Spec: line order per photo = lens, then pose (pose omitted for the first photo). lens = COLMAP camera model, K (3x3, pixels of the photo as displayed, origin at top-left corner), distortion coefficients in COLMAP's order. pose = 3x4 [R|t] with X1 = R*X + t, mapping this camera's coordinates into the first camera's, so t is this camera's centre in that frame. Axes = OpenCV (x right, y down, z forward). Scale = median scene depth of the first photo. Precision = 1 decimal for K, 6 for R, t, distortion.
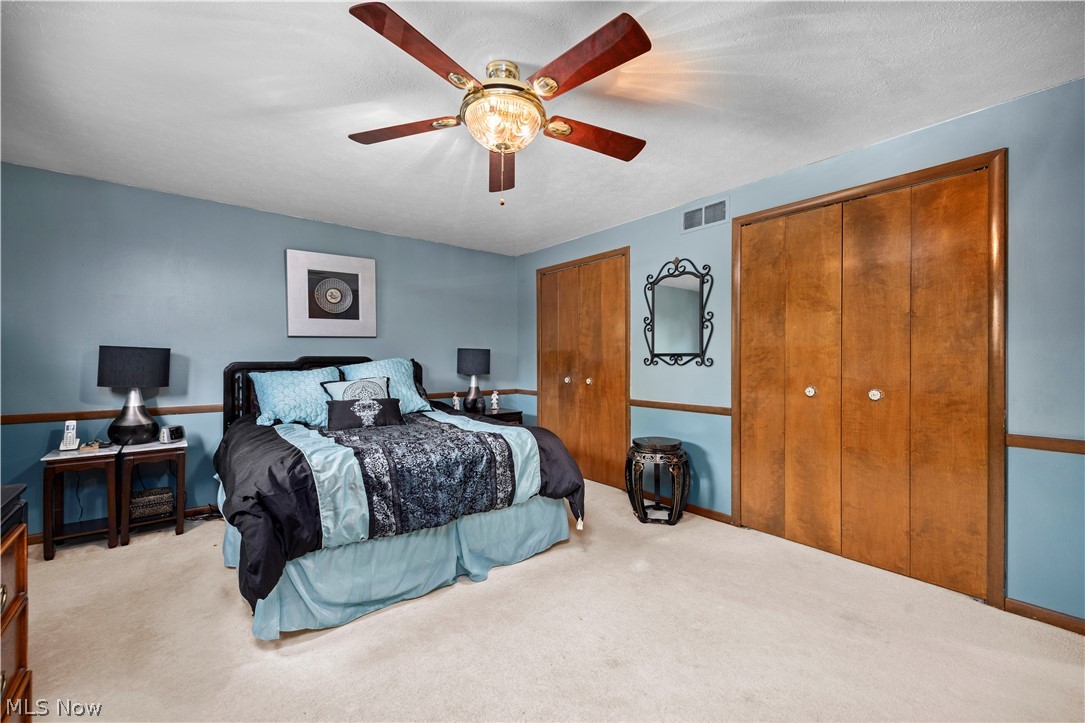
lens RADIAL K [[434.6, 0, 542.5], [0, 434.6, 361.5], [0, 0, 1]] dist [0.001673, 0.000004]
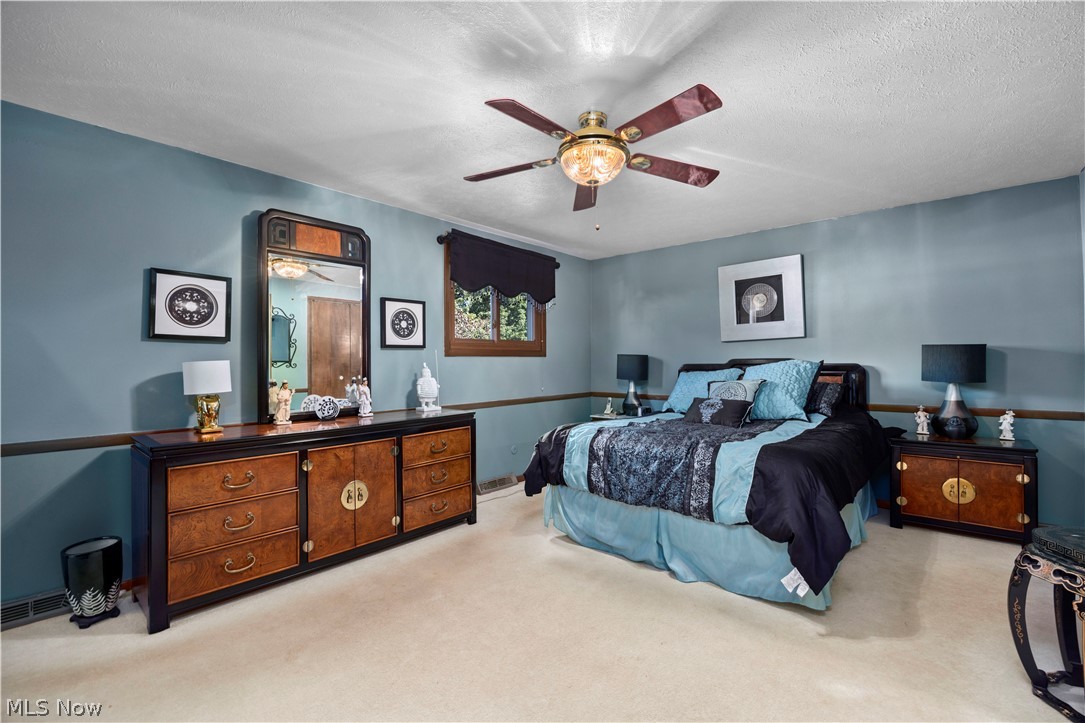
lens RADIAL K [[464.4, 0, 542.5], [0, 464.4, 361.5], [0, 0, 1]] dist [-0.001793, -0.000422]
pose [[0.178796, -0.002584, -0.983883, 0.711009], [0.005434, 0.999984, -0.001639, -0.007343], [0.983871, -0.005053, 0.178807, 0.397931]]
